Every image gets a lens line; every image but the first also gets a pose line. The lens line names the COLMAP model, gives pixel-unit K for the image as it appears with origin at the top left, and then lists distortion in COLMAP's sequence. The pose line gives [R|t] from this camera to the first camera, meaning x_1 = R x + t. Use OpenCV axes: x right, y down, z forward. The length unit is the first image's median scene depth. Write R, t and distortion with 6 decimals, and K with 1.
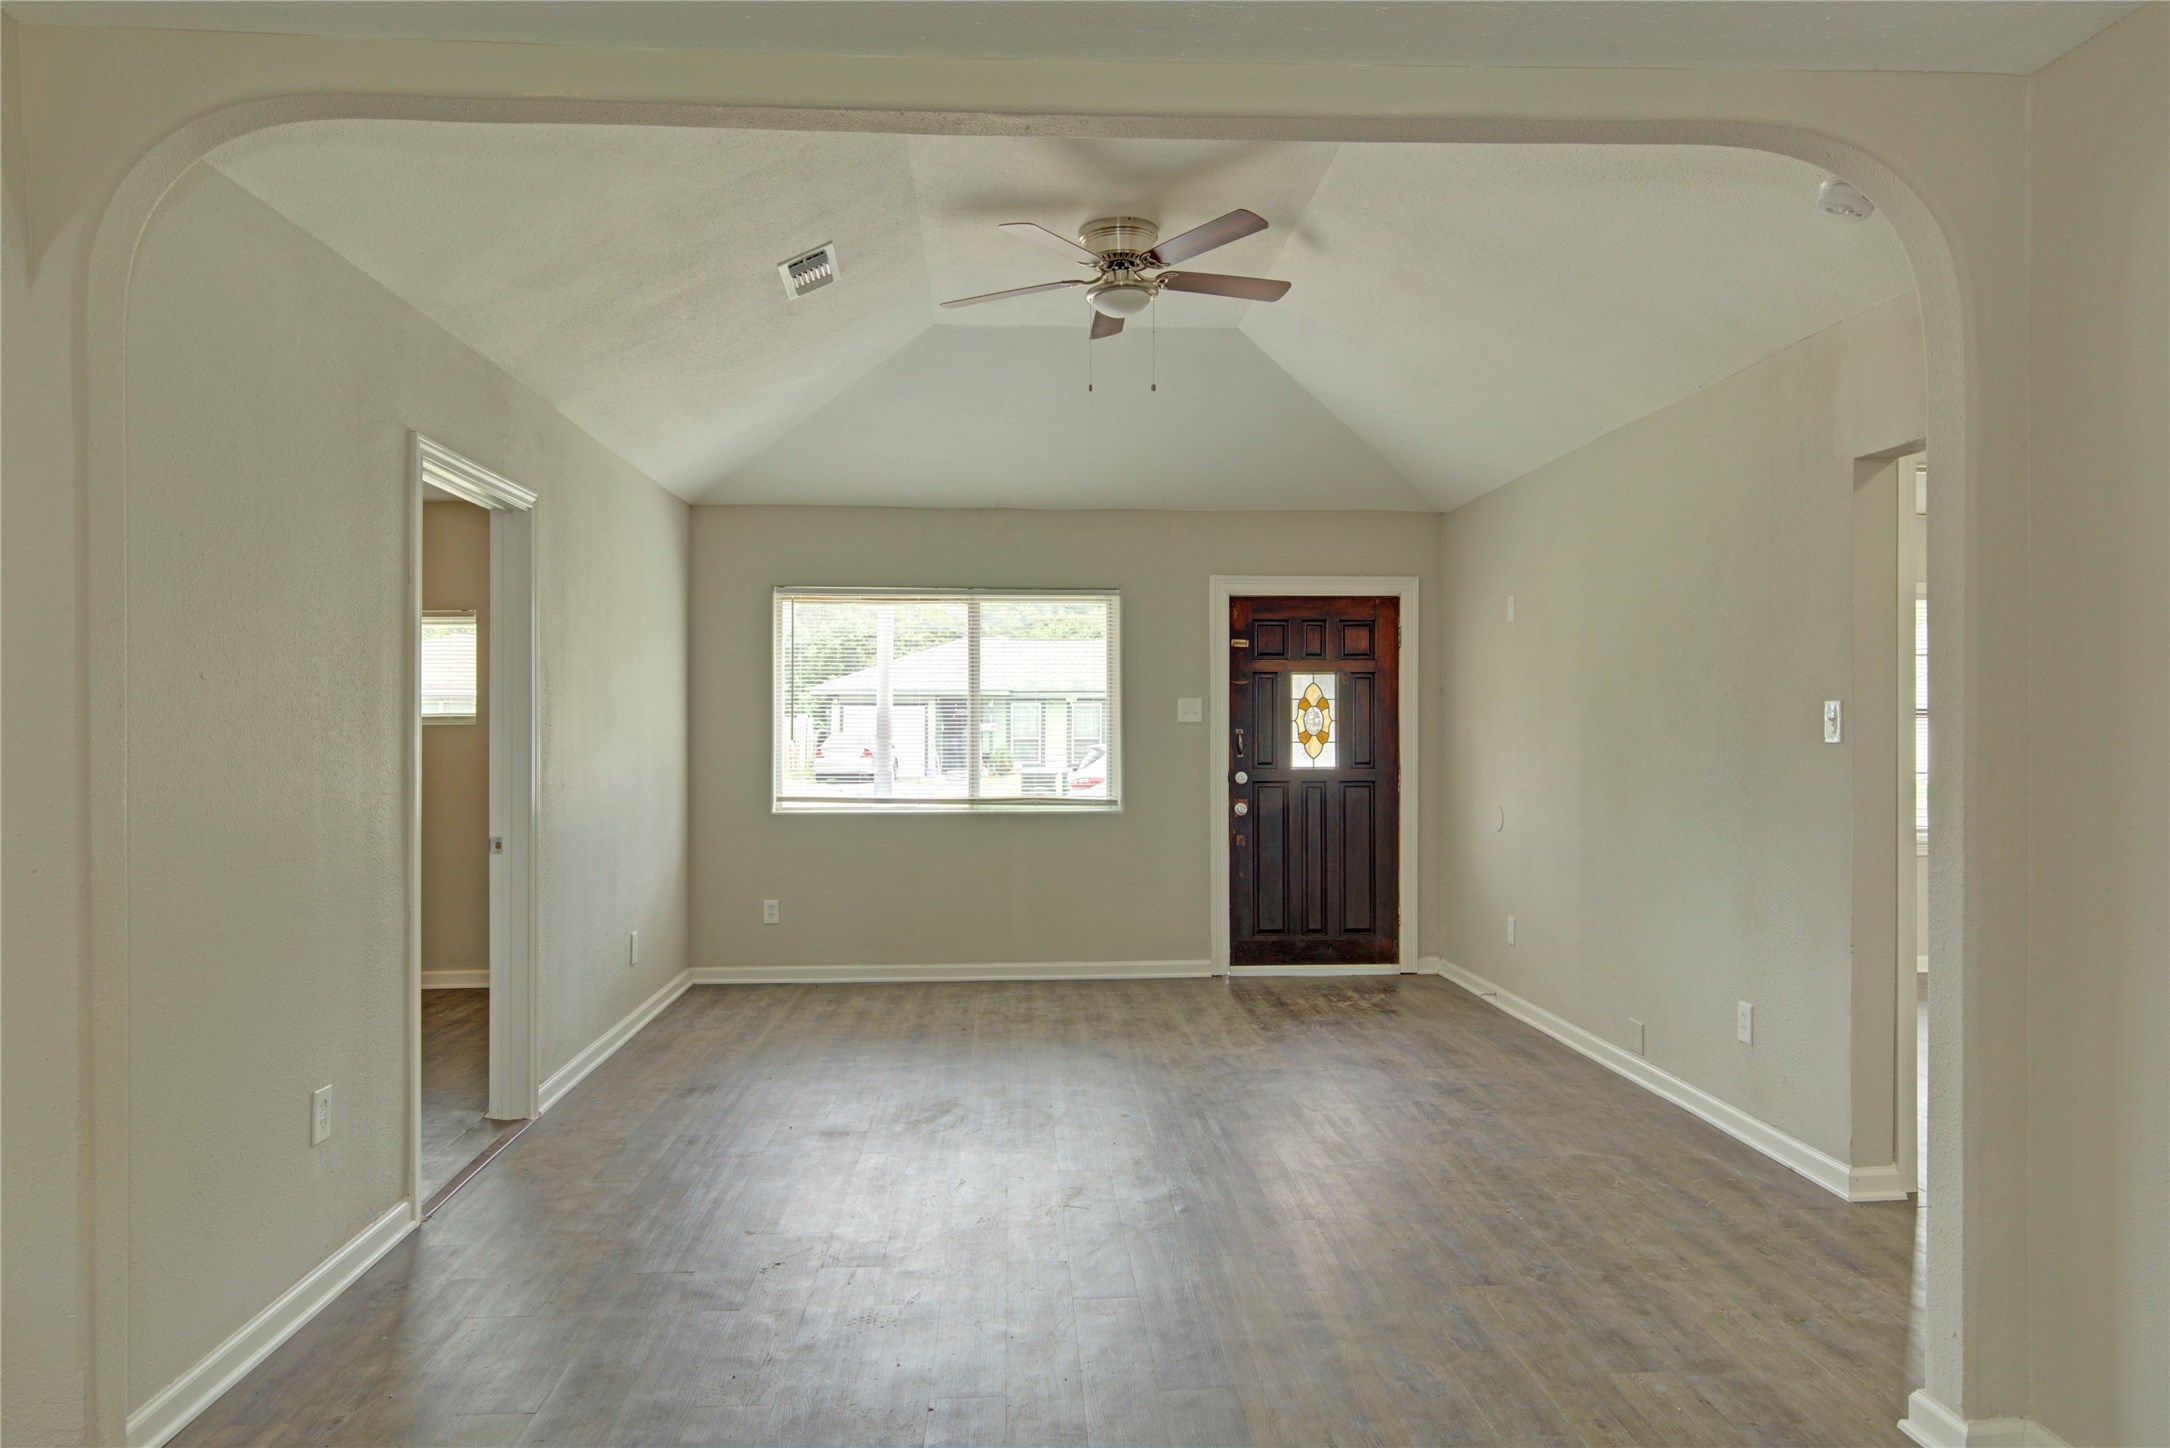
lens RADIAL K [[1395.2, 0, 1080.4], [0, 1395.2, 726.3], [0, 0, 1]] dist [0.003919, 0.001237]
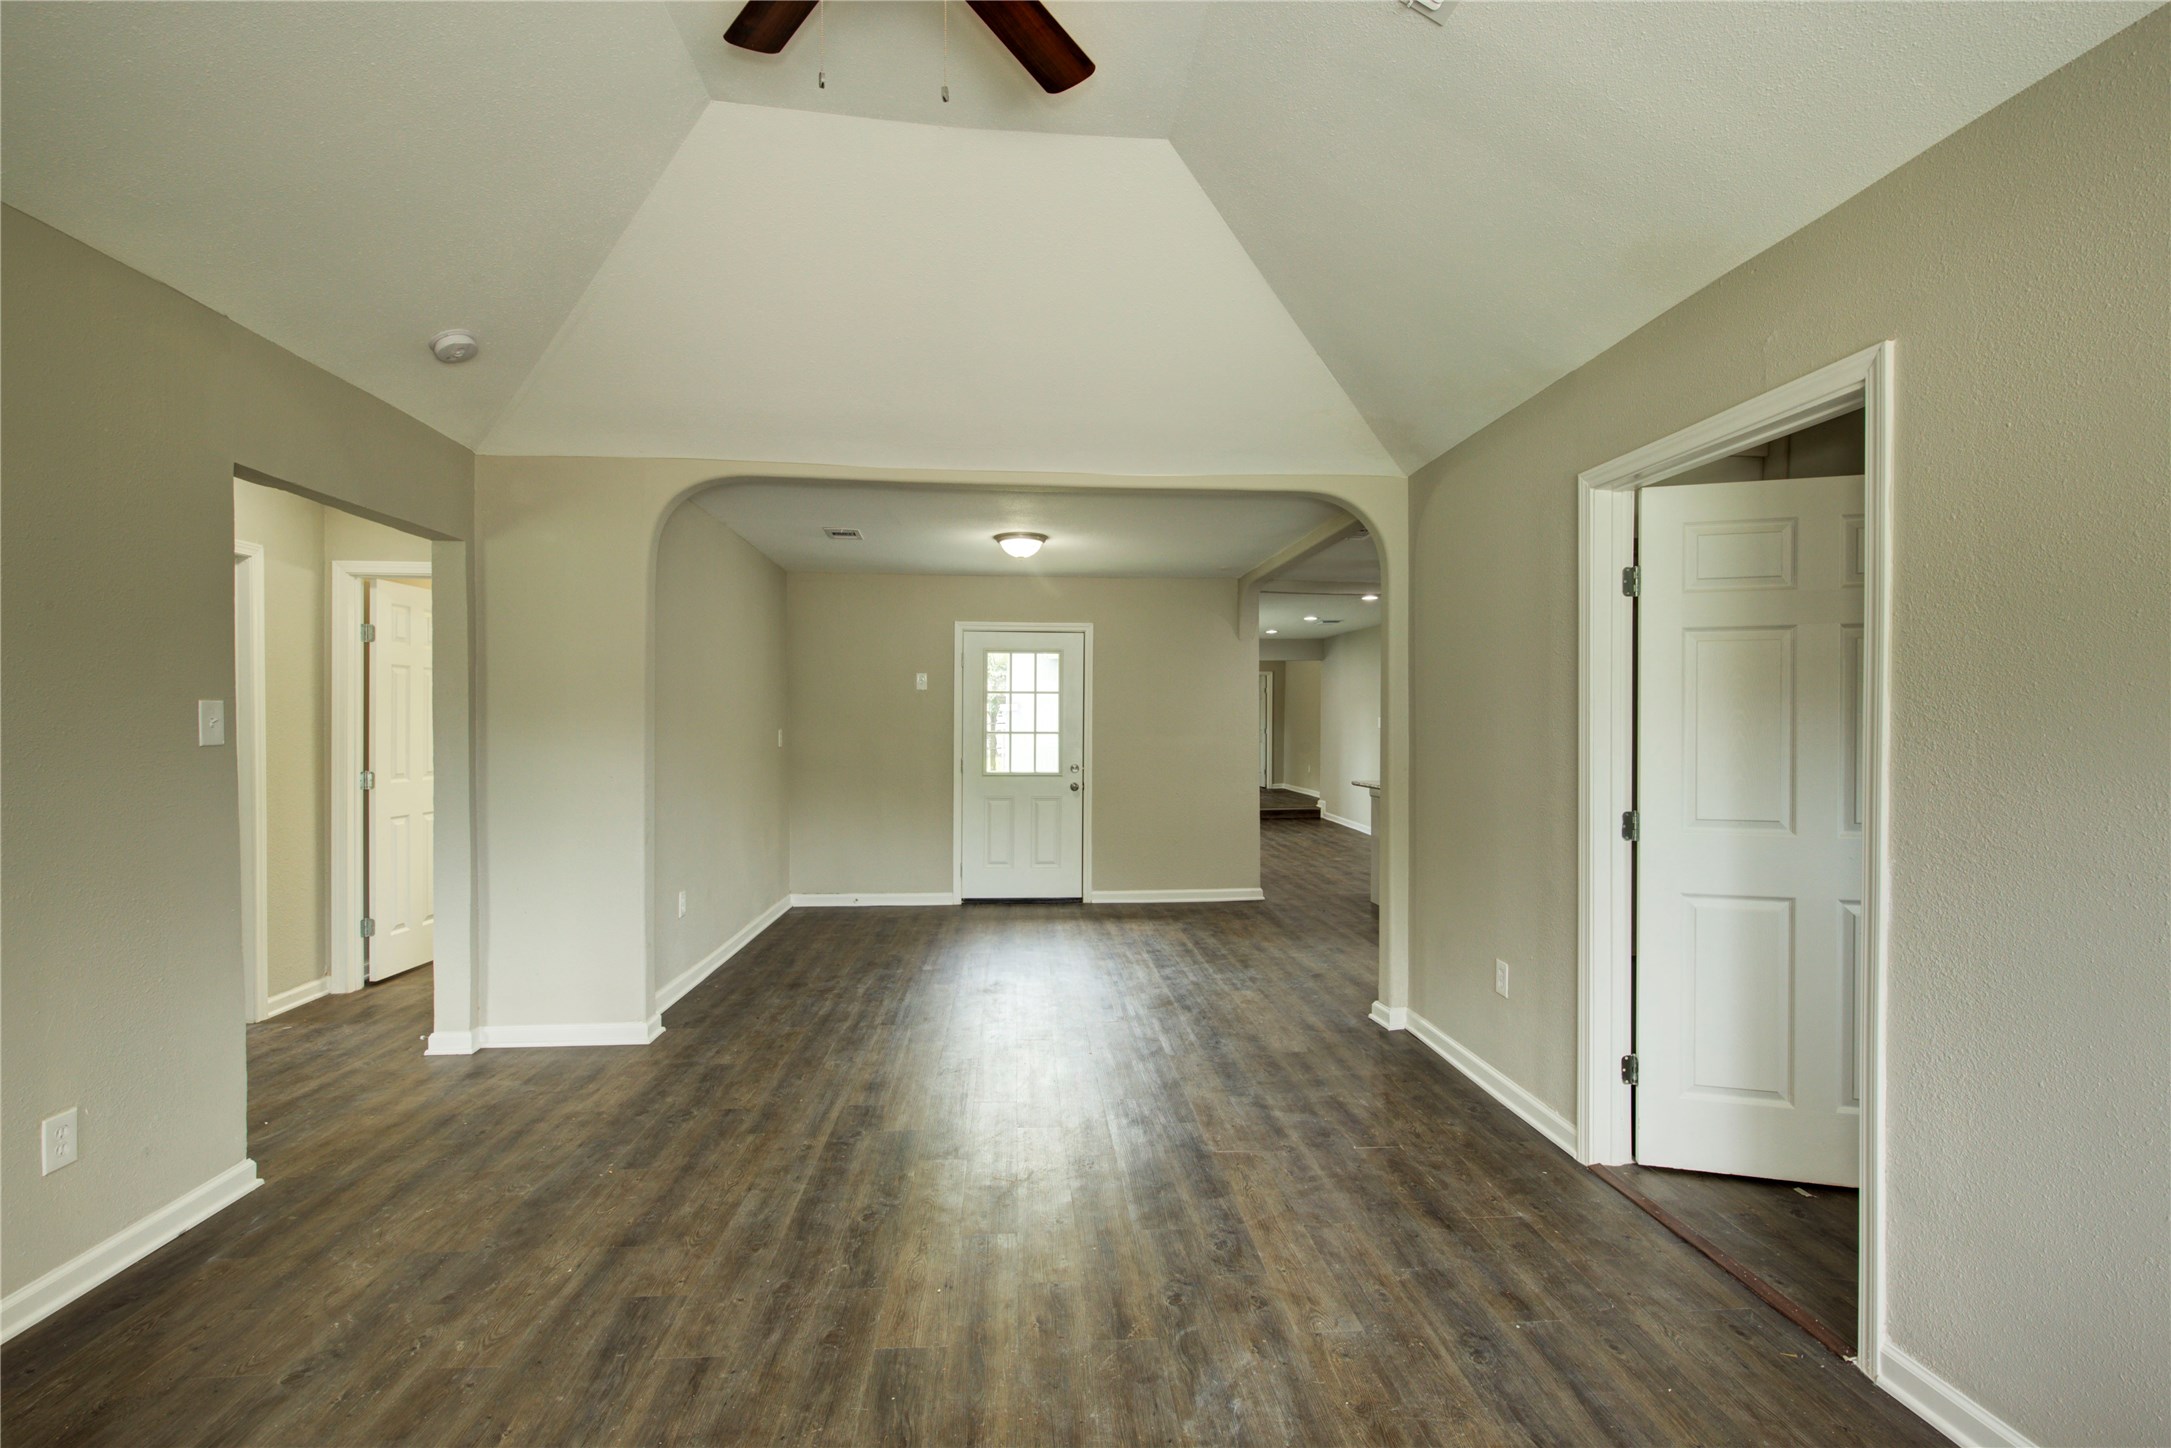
lens RADIAL K [[981.3, 0, 1087.1], [0, 981.3, 730.1], [0, 0, 1]] dist [-0.006903, 0.004135]
pose [[-0.999712, -0.000562, -0.023997, -0.052270], [-0.000725, 0.999977, 0.006803, -0.004227], [0.023993, 0.006818, -0.999689, 1.933189]]
